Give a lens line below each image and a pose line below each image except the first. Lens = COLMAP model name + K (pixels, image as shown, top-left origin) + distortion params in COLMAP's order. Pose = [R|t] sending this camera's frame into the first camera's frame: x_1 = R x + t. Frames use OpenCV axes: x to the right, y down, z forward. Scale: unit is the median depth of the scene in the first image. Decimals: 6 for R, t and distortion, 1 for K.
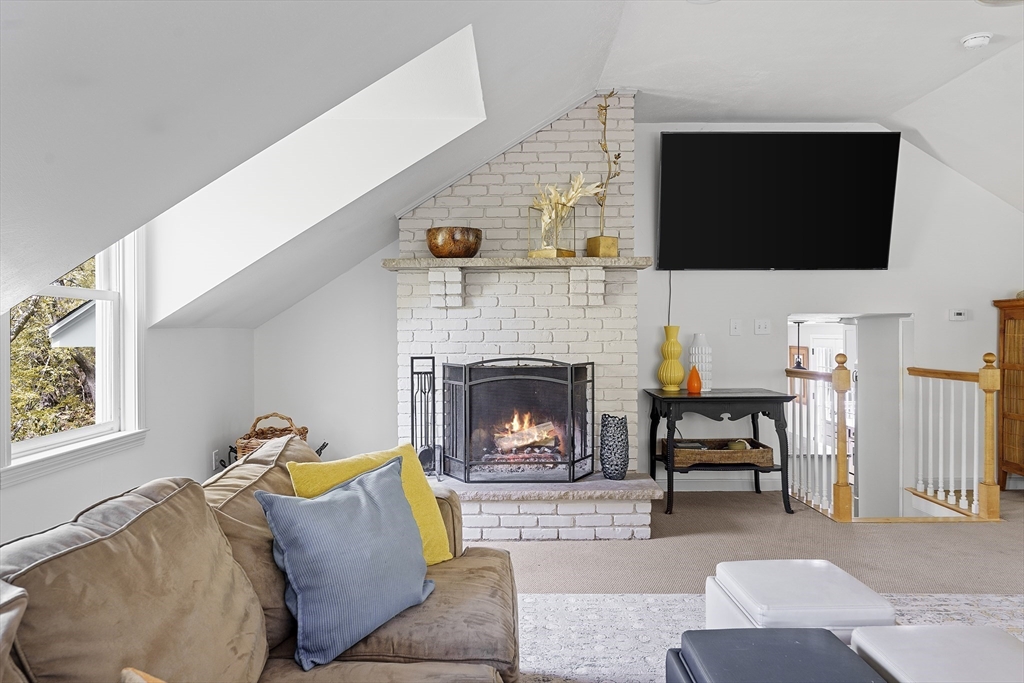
lens RADIAL K [[669.9, 0, 510.6], [0, 669.9, 337.0], [0, 0, 1]] dist [0.006620, 0.004765]
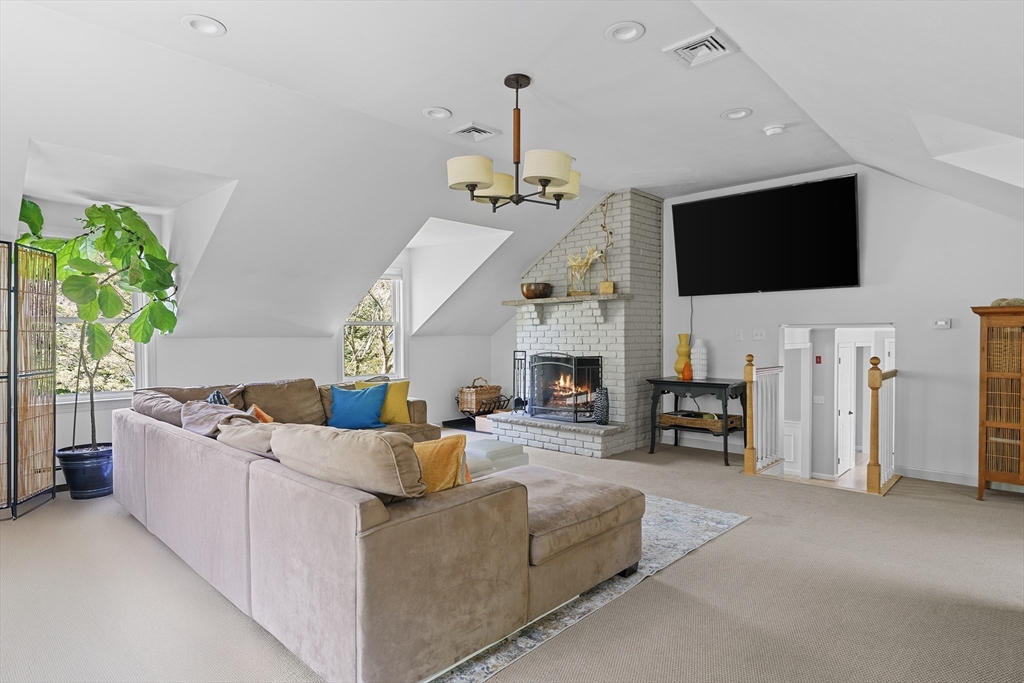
lens RADIAL K [[564.0, 0, 513.1], [0, 564.0, 343.5], [0, 0, 1]] dist [0.004167, 0.000951]
pose [[0.721484, 0.007769, -0.692387, 0.952450], [-0.003529, 0.999965, 0.007543, -0.003750], [0.692422, -0.002999, 0.721487, -0.183636]]
